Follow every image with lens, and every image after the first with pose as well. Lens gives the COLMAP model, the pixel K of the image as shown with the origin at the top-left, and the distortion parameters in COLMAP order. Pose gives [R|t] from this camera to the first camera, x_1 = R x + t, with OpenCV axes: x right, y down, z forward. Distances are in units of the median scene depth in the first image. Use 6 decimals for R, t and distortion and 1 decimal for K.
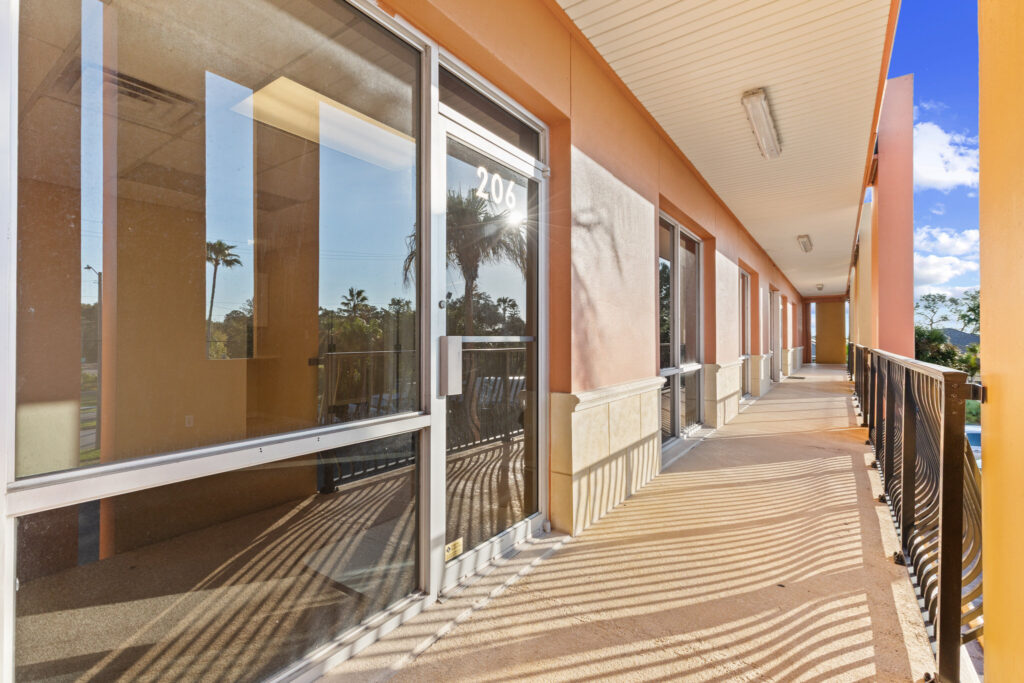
lens RADIAL K [[460.1, 0, 509.0], [0, 460.1, 335.6], [0, 0, 1]] dist [-0.002325, -0.000253]
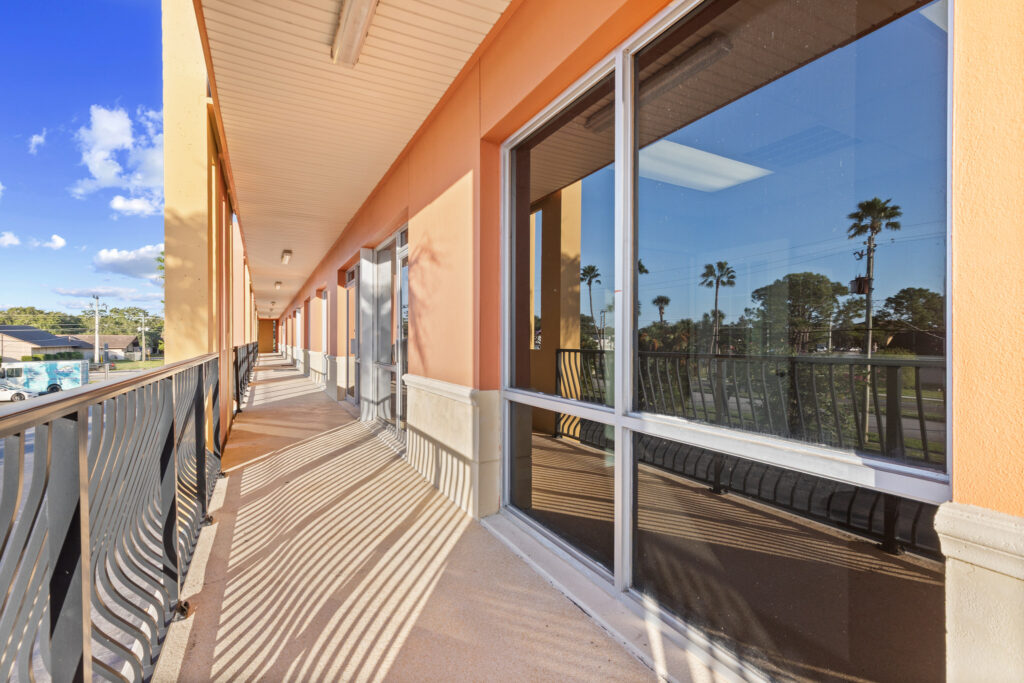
lens RADIAL K [[460.1, 0, 509.0], [0, 460.1, 335.6], [0, 0, 1]] dist [-0.002325, -0.000253]
pose [[-0.441578, -0.024632, -0.896885, 1.342255], [0.002854, 0.999579, -0.028858, 0.029643], [0.897218, -0.015303, -0.441322, 1.891596]]
